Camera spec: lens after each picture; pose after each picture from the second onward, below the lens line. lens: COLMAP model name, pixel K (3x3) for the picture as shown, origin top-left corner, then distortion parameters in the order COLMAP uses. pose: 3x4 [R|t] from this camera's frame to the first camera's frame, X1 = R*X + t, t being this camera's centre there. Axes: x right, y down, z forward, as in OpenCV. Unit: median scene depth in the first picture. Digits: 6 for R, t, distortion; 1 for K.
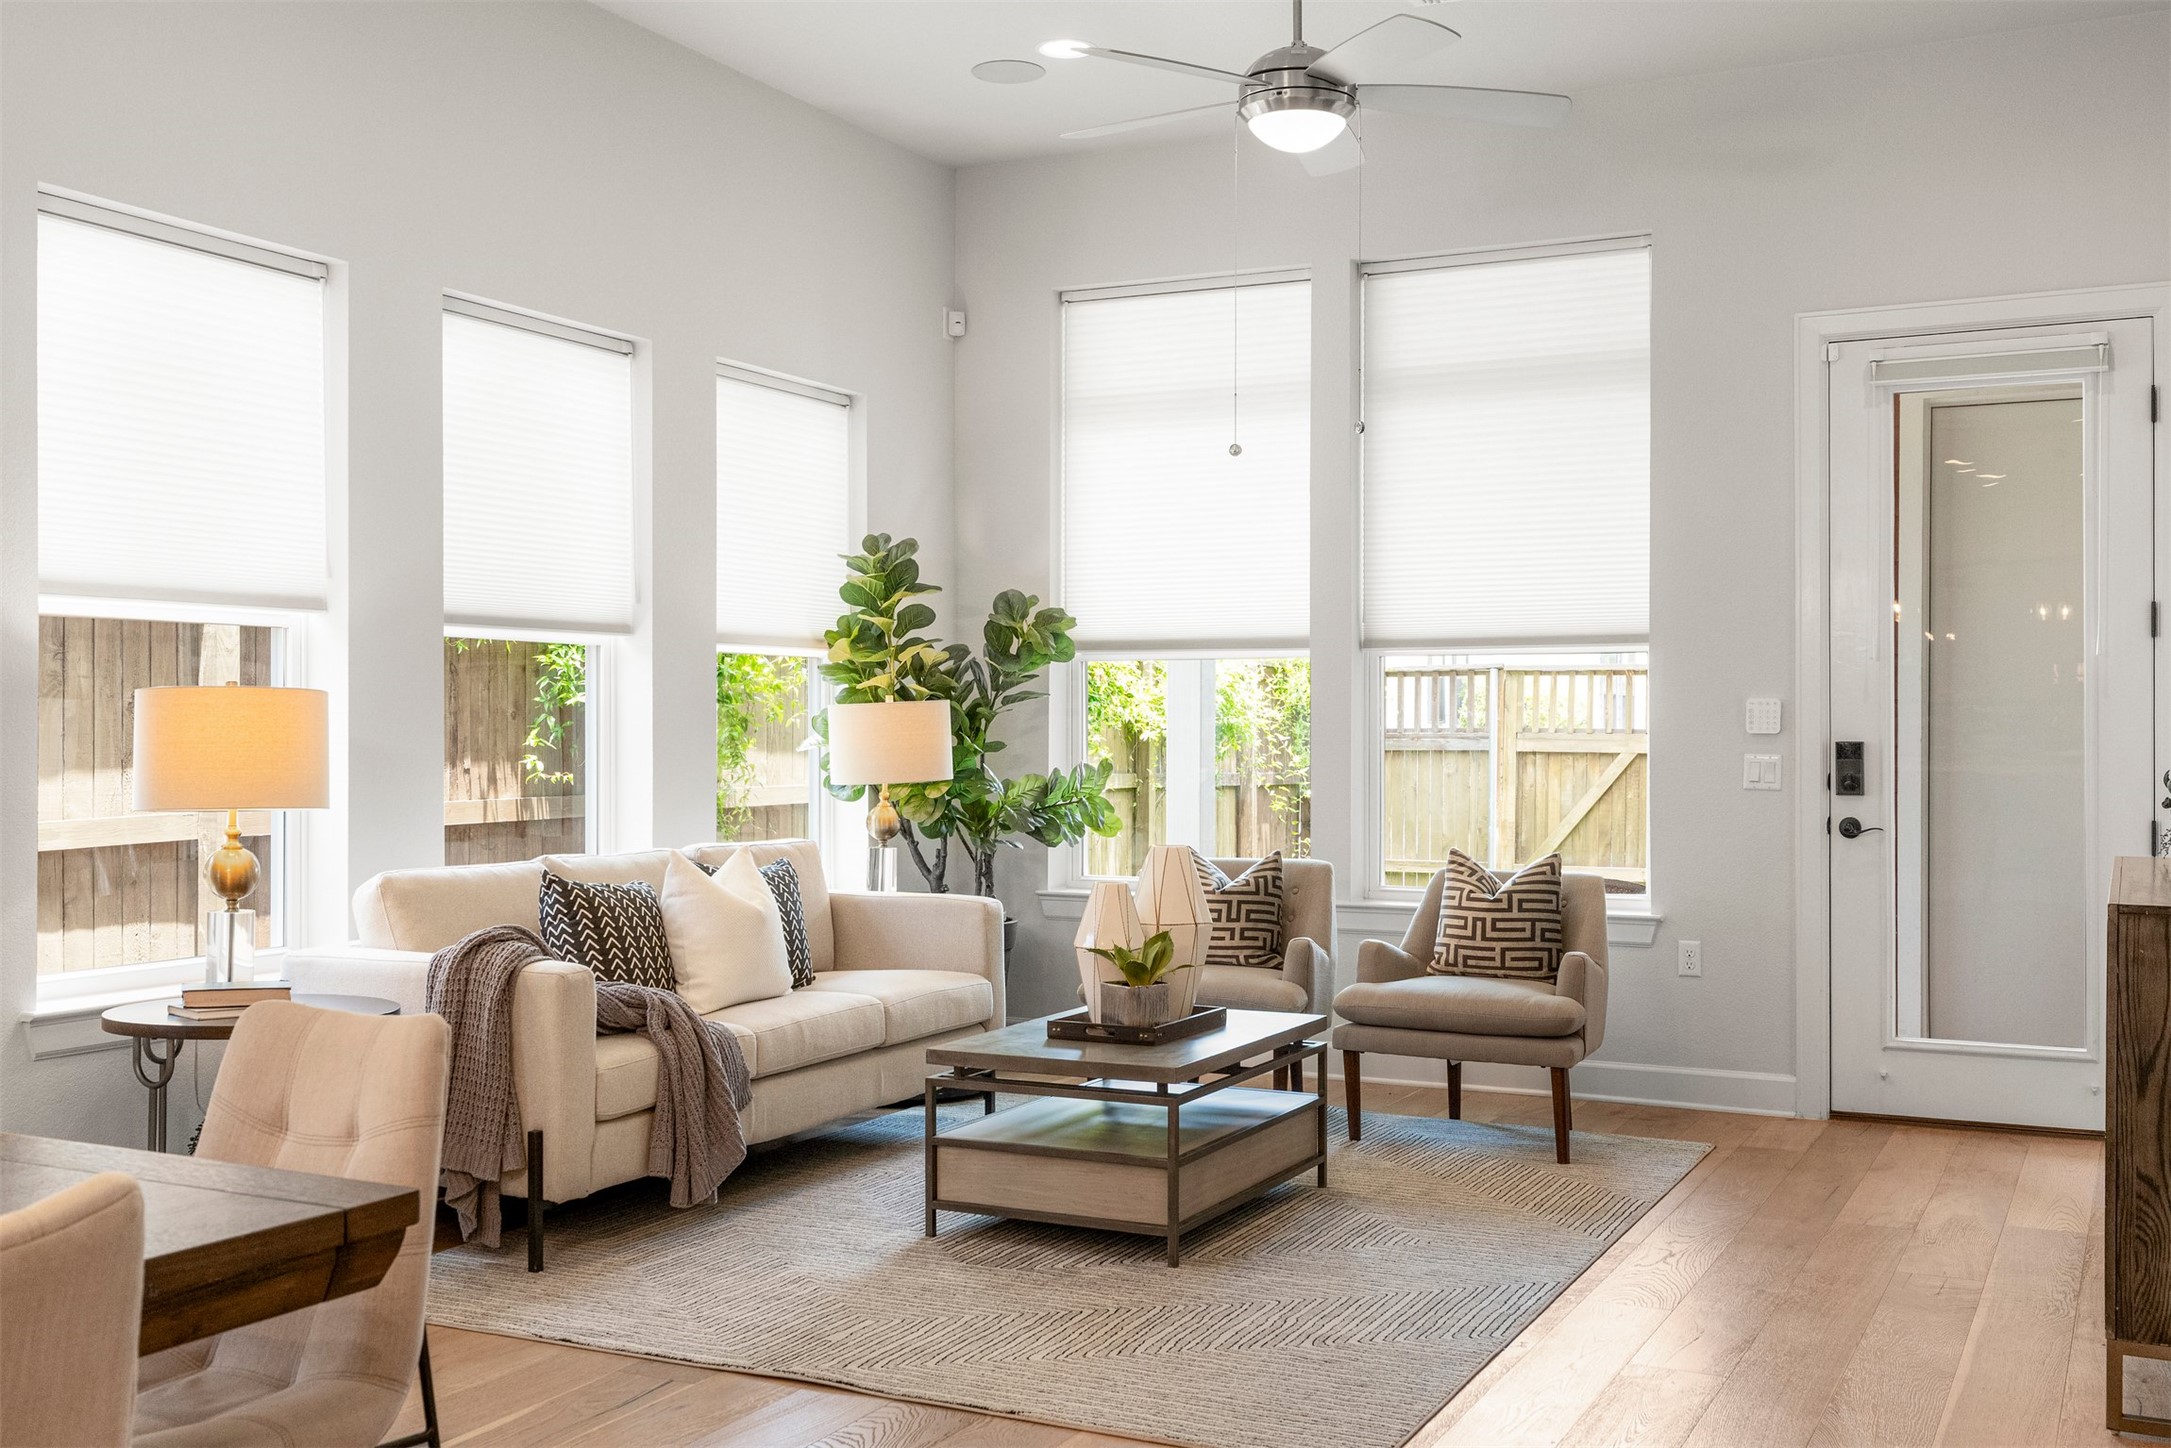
lens RADIAL K [[2174.6, 0, 1085.5], [0, 2174.6, 724.0], [0, 0, 1]] dist [0.117502, 0.000363]
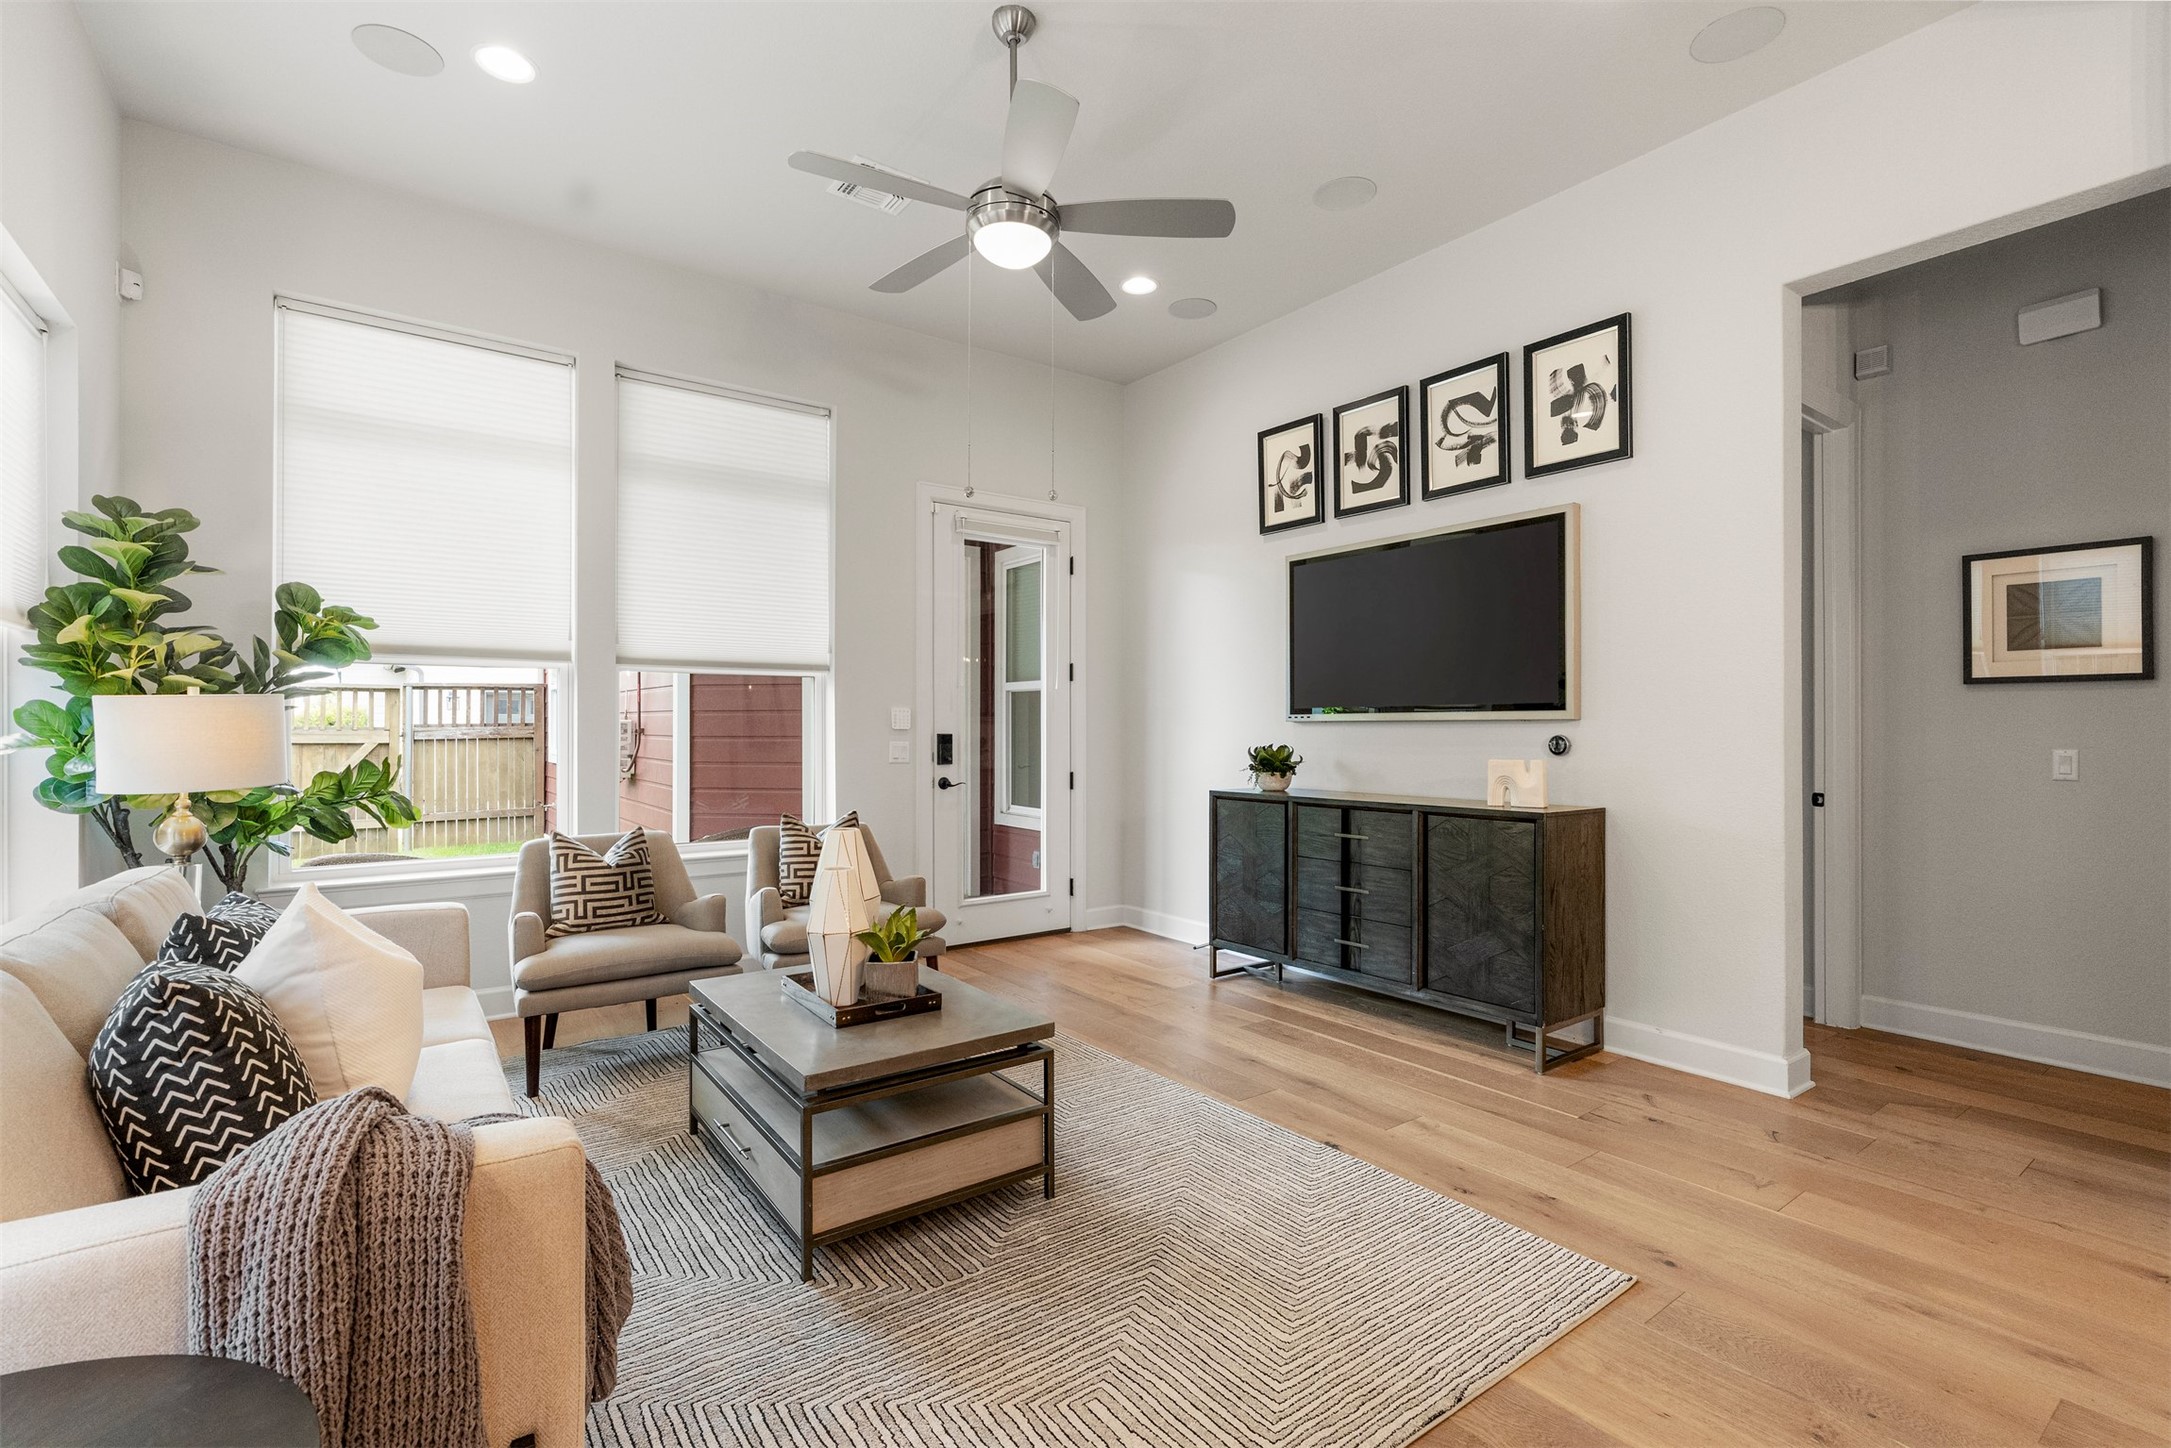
lens RADIAL K [[987.3, 0, 1087.6], [0, 987.3, 732.5], [0, 0, 1]] dist [-0.001855, -0.000221]
pose [[0.461967, -0.004306, 0.886887, -0.286675], [-0.006758, 0.999942, 0.008376, -0.000309], [-0.886871, -0.009863, 0.461911, 0.530033]]
